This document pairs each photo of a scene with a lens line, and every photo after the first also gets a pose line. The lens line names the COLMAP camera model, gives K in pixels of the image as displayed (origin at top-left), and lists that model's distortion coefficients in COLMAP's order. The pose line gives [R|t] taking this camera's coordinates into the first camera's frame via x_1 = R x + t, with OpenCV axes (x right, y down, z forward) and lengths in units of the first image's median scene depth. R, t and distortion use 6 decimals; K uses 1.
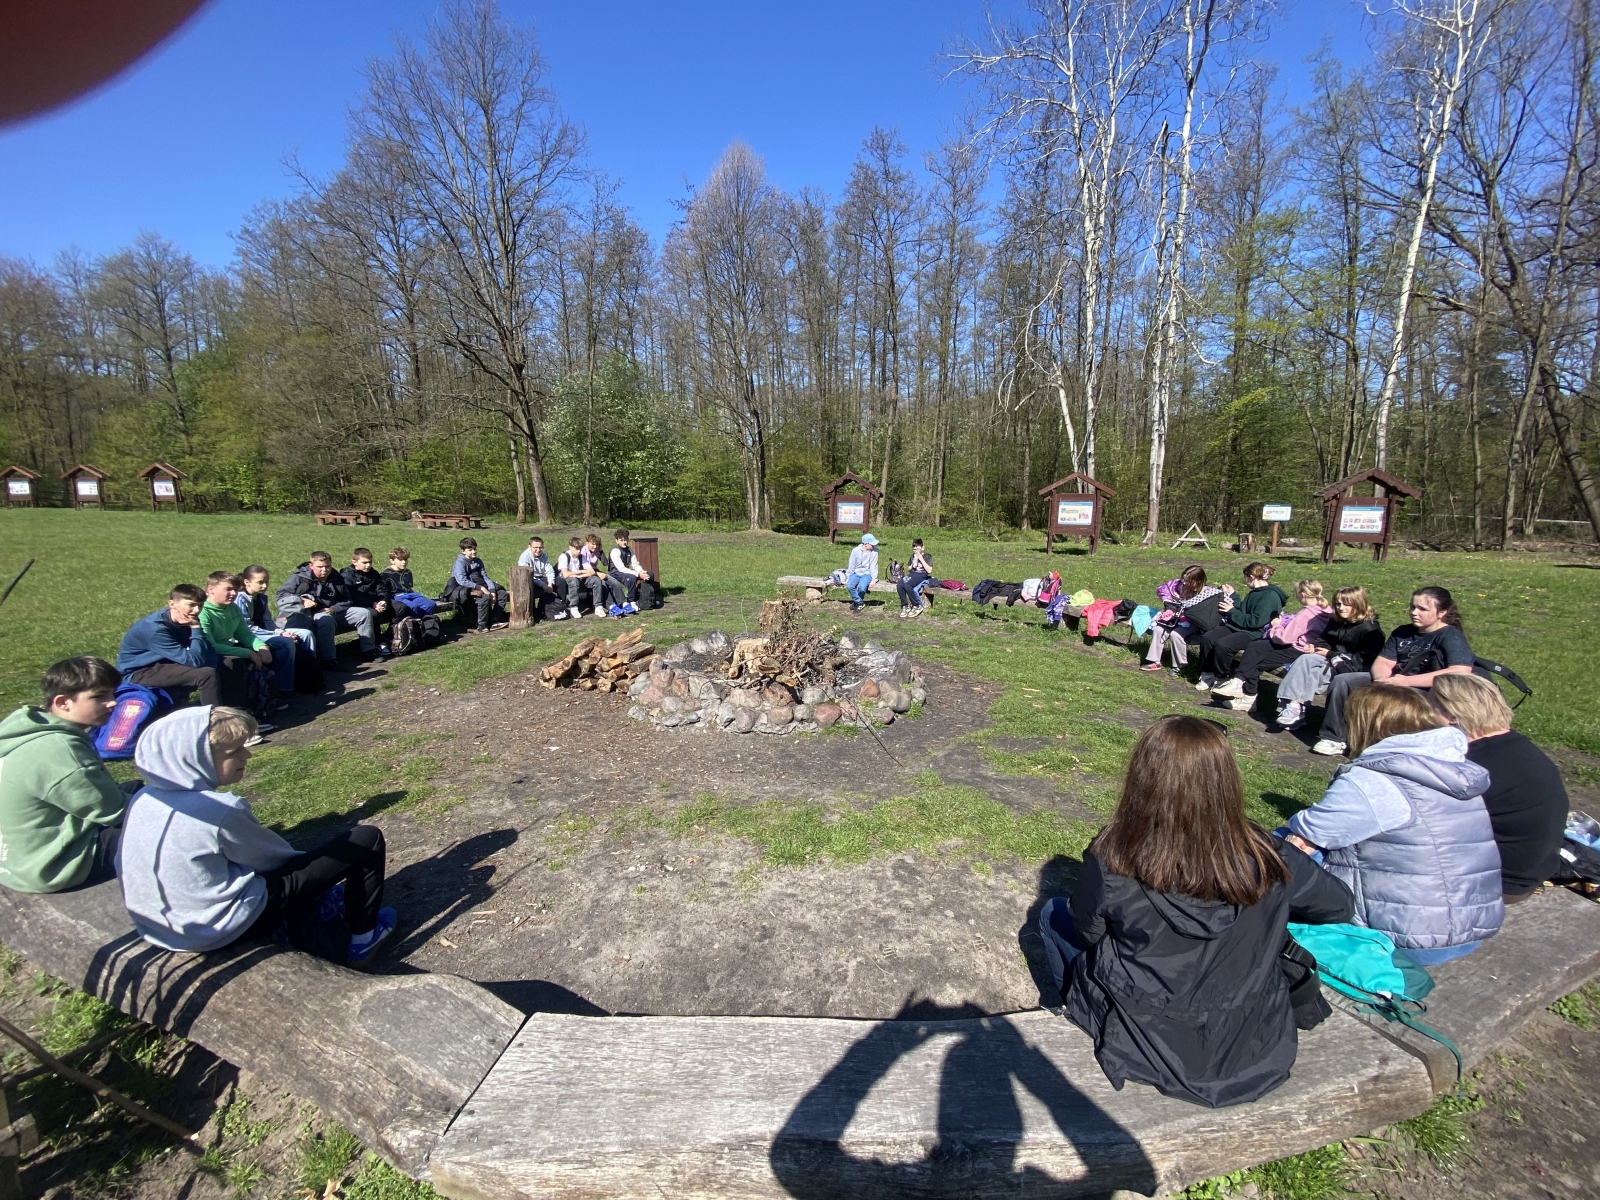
lens RADIAL K [[646.2, 0, 807.7], [0, 646.2, 601.9], [0, 0, 1]] dist [-0.019714, -0.000236]
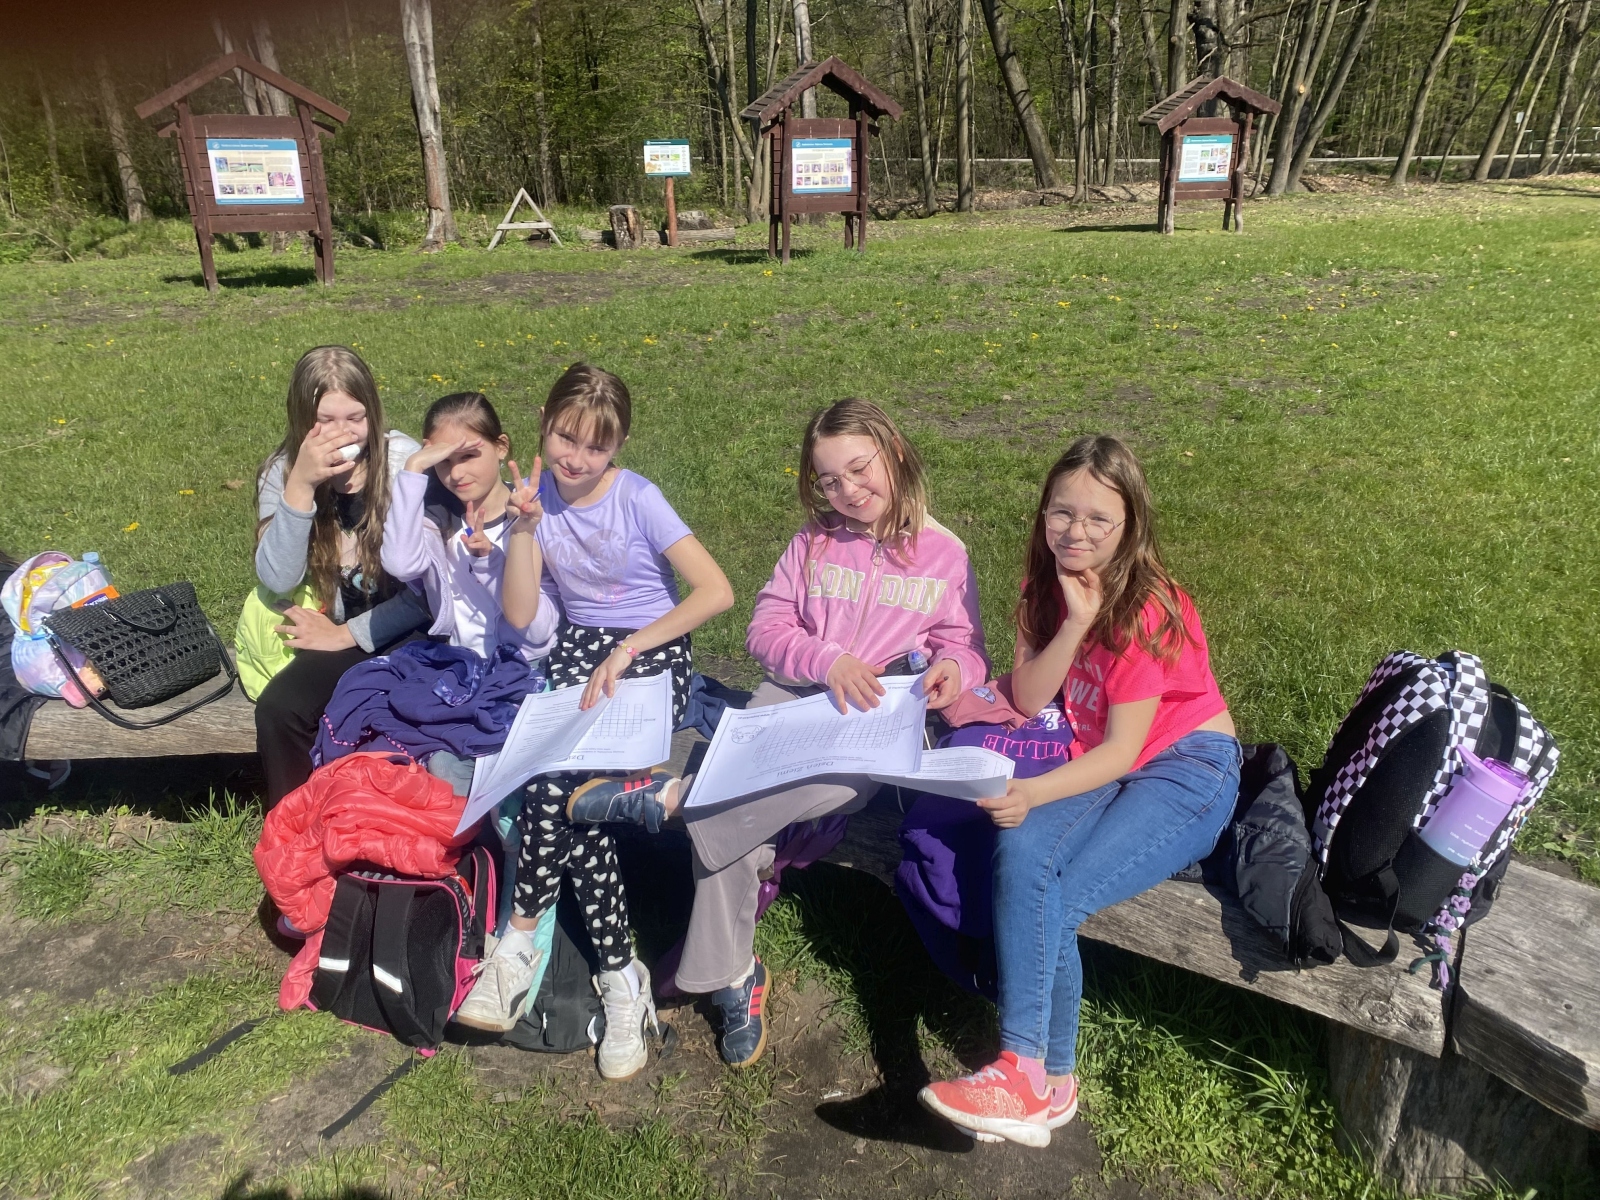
lens RADIAL K [[1266.7, 0, 811.8], [0, 1266.7, 610.3], [0, 0, 1]] dist [0.012672, 0.007831]
pose [[0.713117, -0.254405, 0.653255, 0.083115], [0.129361, 0.963581, 0.234044, -0.019231], [-0.689006, -0.082395, 0.720057, 0.190219]]
